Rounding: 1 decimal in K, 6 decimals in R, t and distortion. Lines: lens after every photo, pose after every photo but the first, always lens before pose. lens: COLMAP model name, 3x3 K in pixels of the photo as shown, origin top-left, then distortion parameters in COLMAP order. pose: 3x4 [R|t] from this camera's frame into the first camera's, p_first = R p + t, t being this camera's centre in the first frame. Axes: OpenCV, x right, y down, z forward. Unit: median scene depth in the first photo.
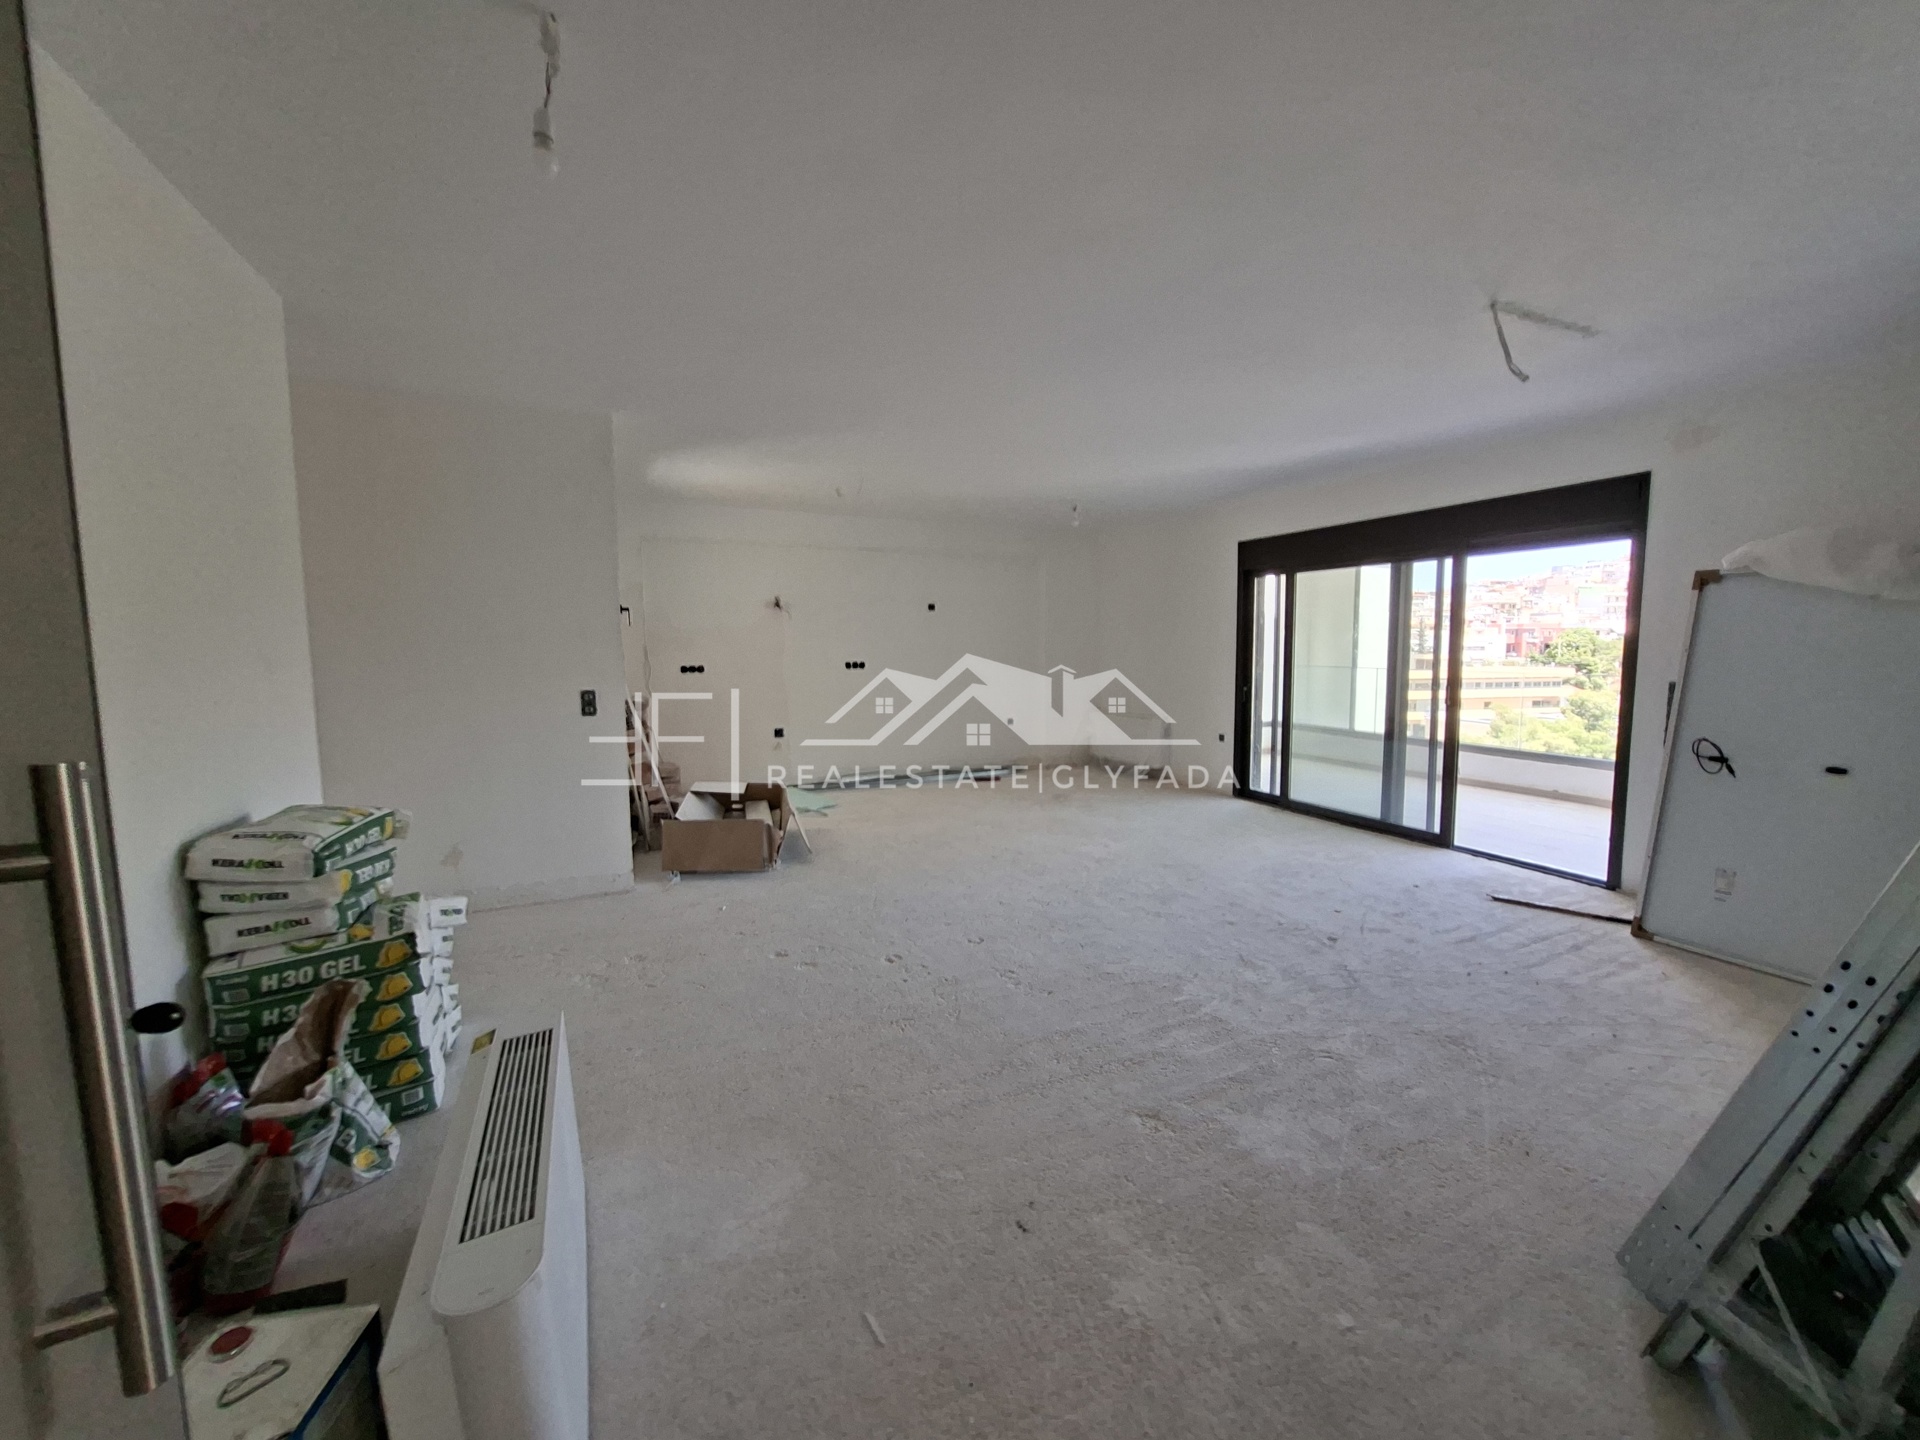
lens RADIAL K [[770.0, 0, 958.6], [0, 770.0, 712.4], [0, 0, 1]] dist [0.001147, 0.001401]
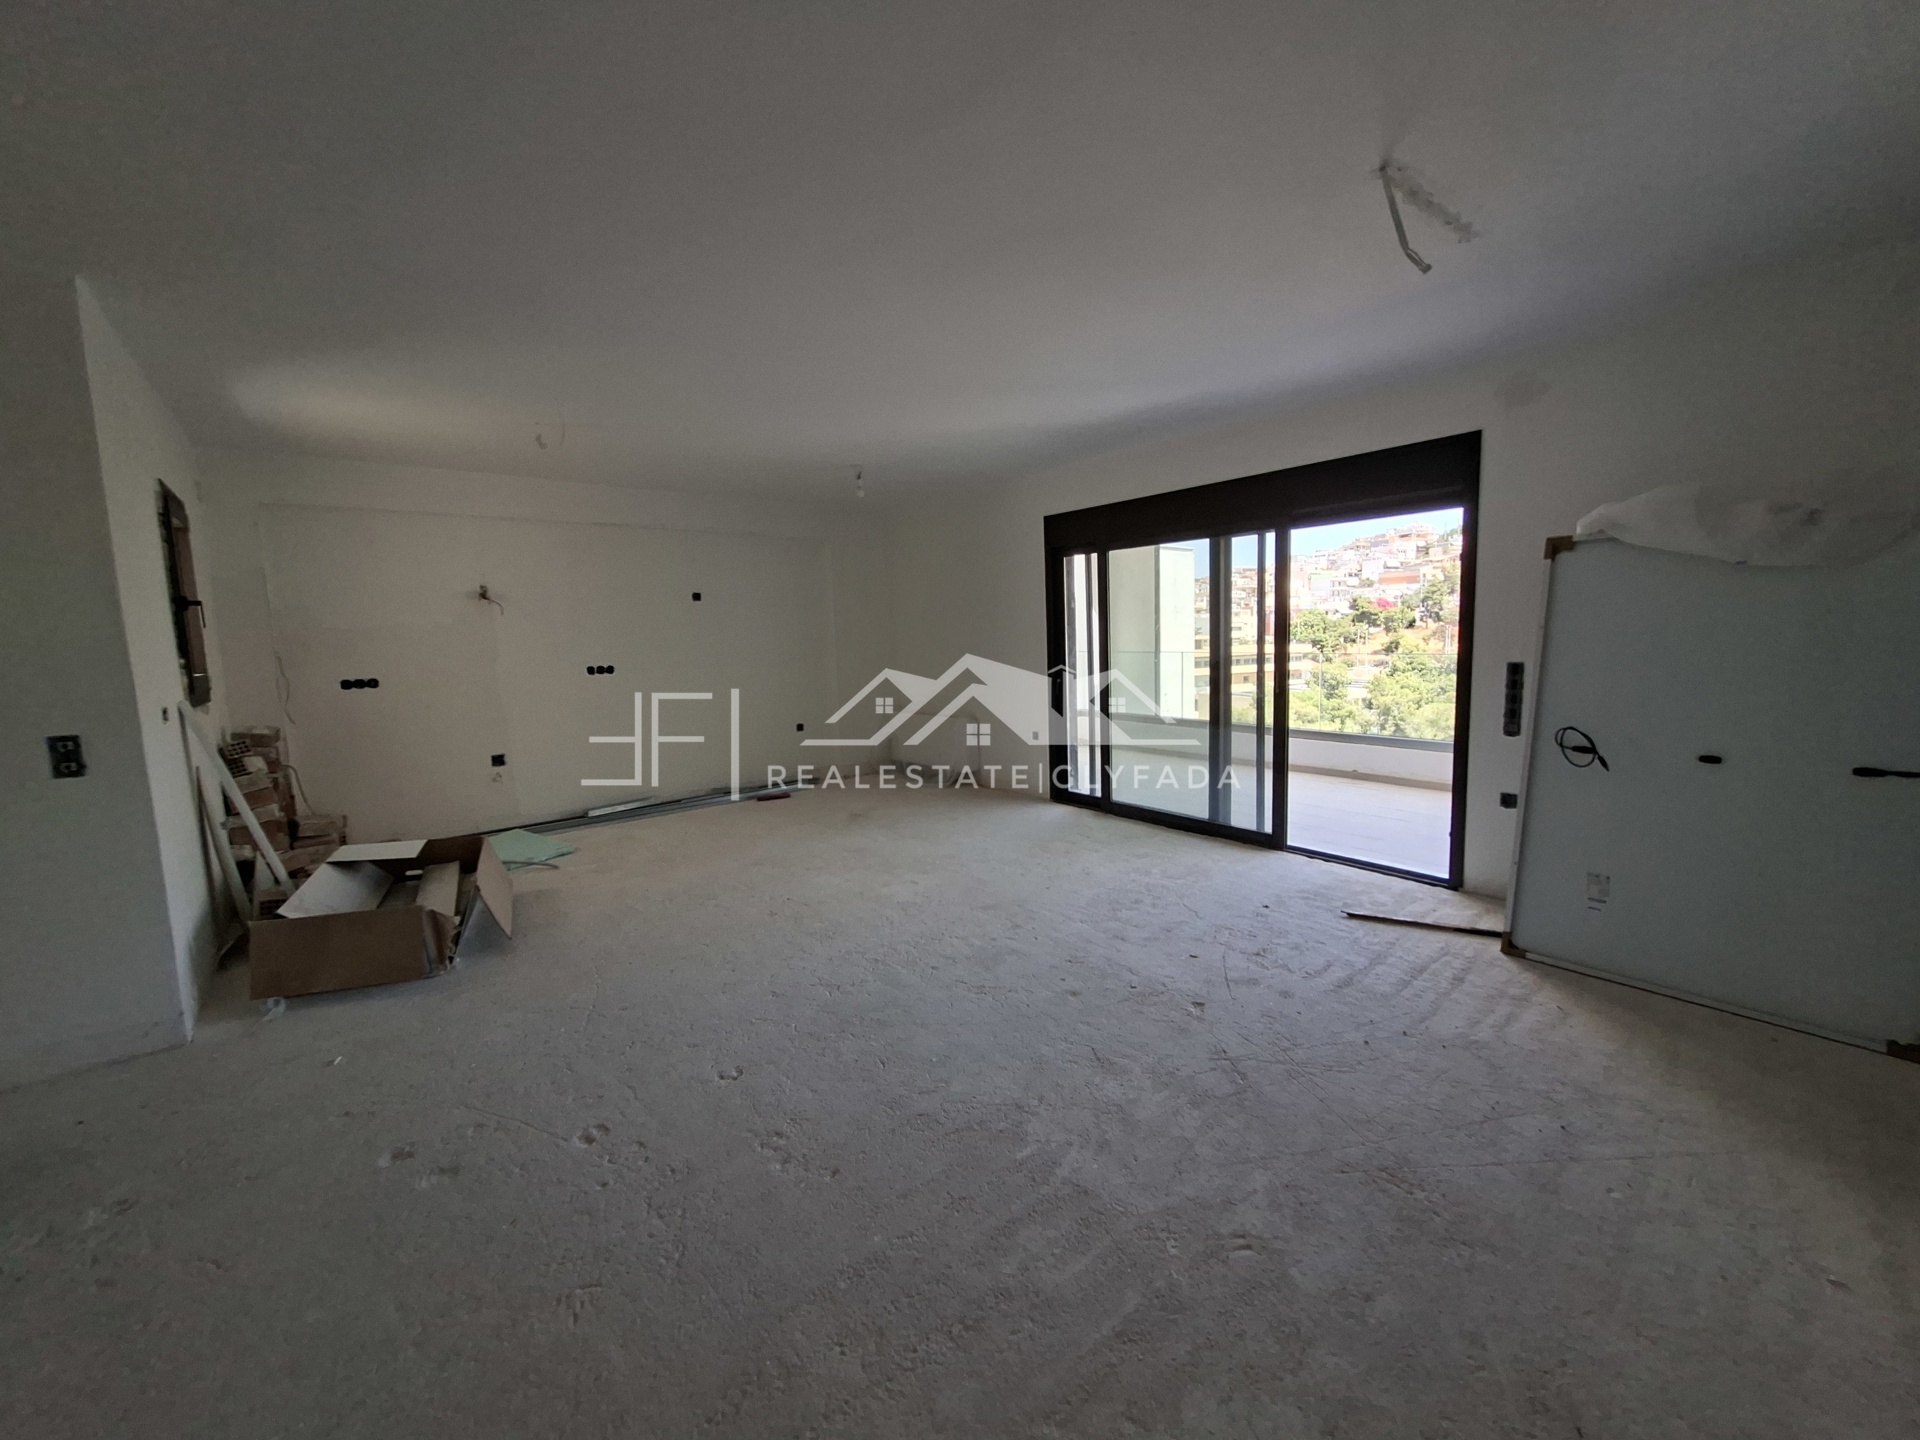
lens RADIAL K [[770.0, 0, 953.2], [0, 770.0, 712.2], [0, 0, 1]] dist [0.001147, 0.001401]
pose [[0.969883, -0.050530, 0.238271, 0.049924], [0.047837, 0.998709, 0.017075, -0.021563], [-0.238826, -0.005163, 0.971049, 0.213256]]
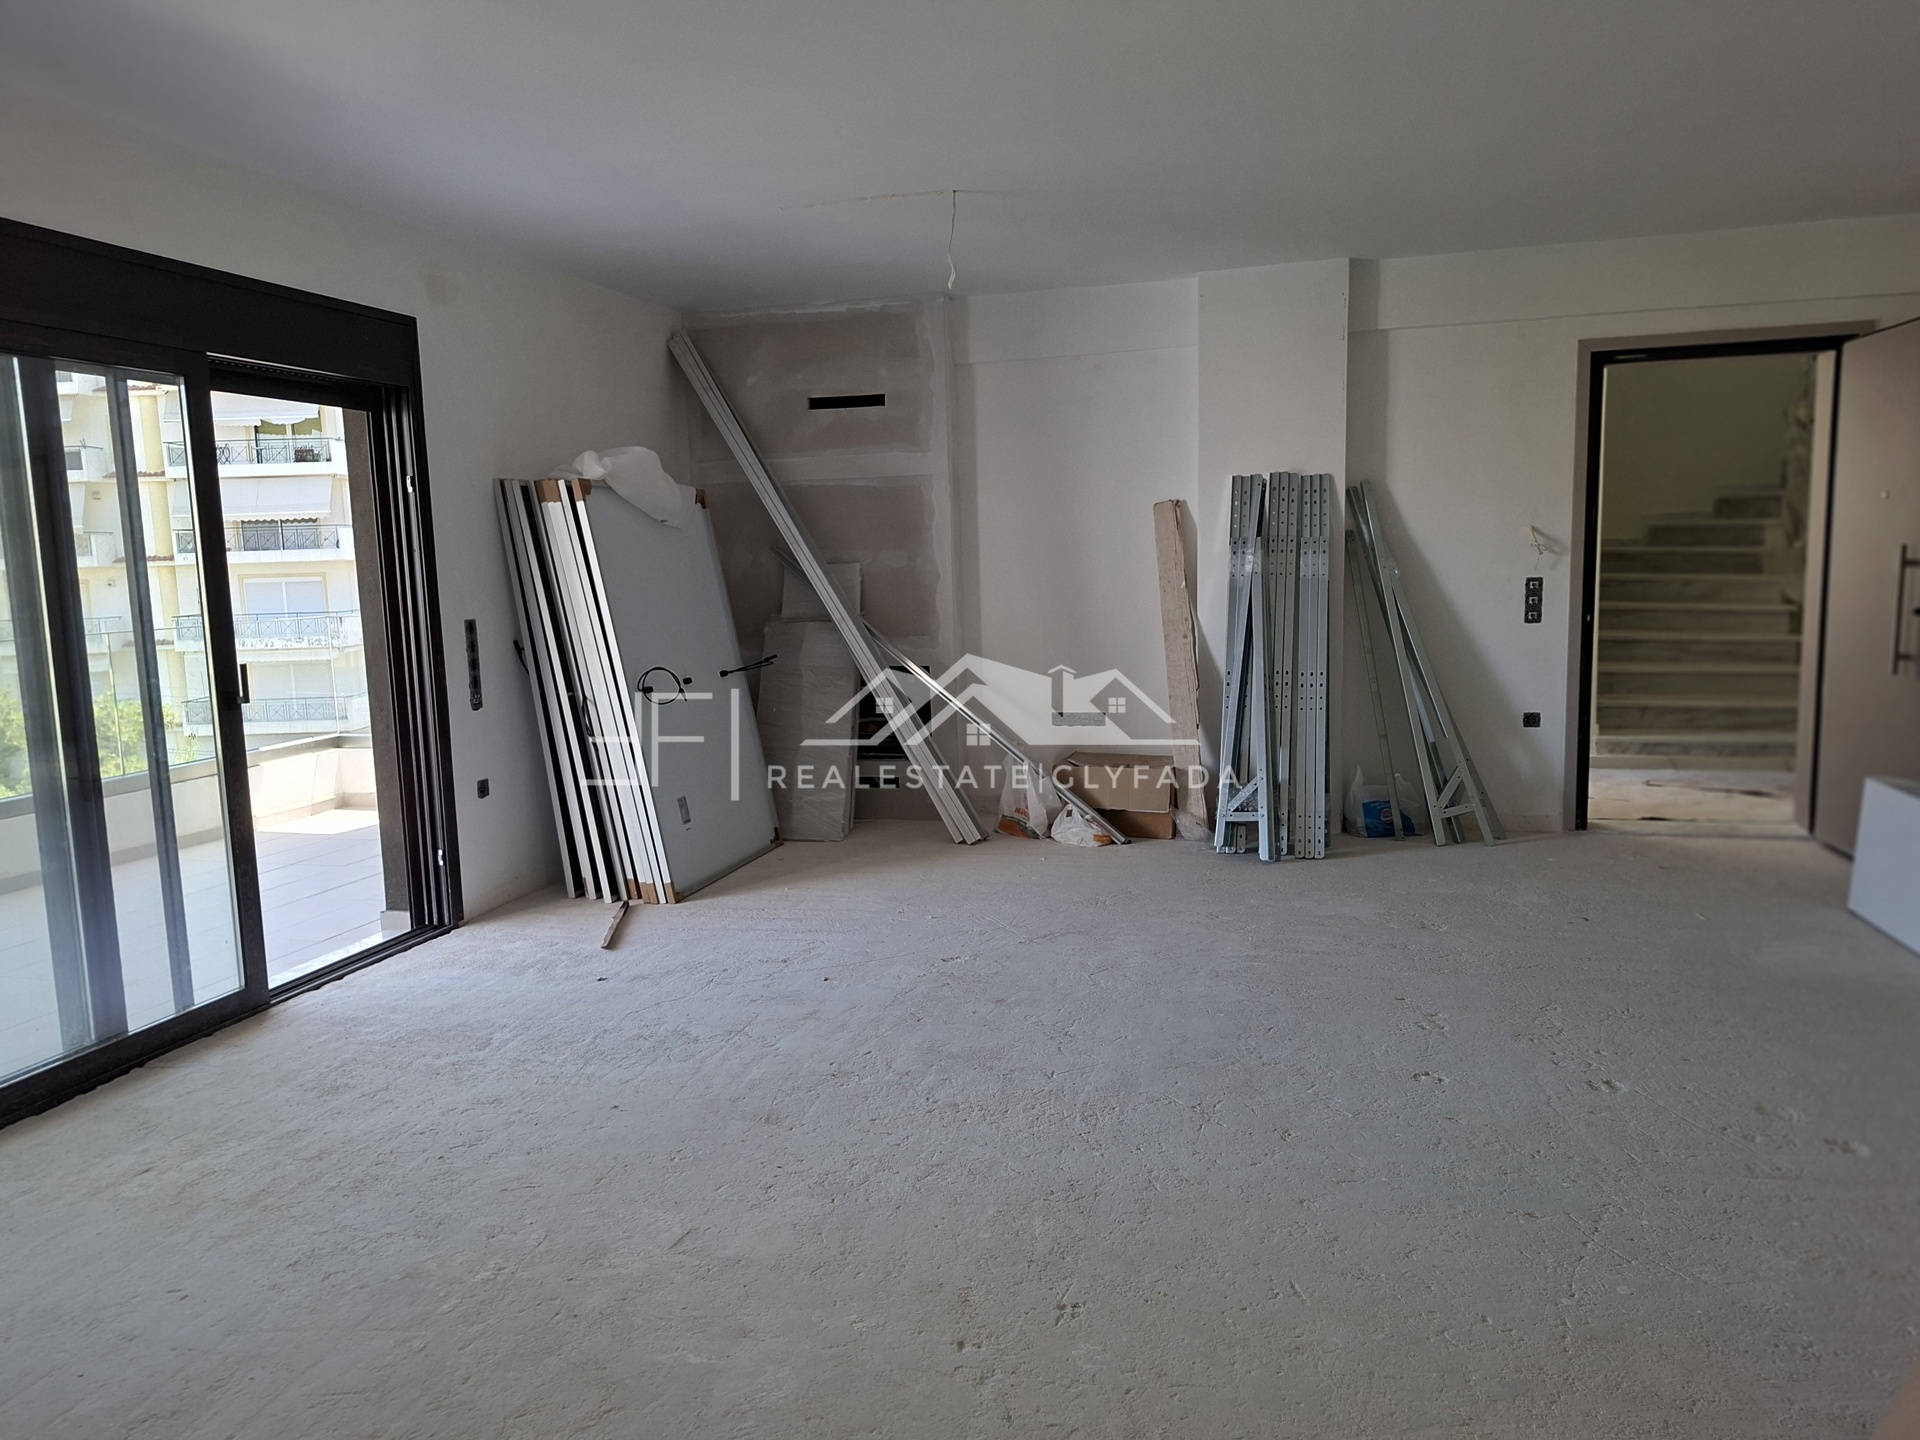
lens RADIAL K [[1453.4, 0, 962.0], [0, 1453.4, 720.2], [0, 0, 1]] dist [0.012020, 0.002210]
pose [[-0.797955, -0.040335, 0.601366, -0.243923], [0.087913, 0.979298, 0.182336, -0.125746], [-0.596271, 0.198363, -0.777890, 1.447432]]
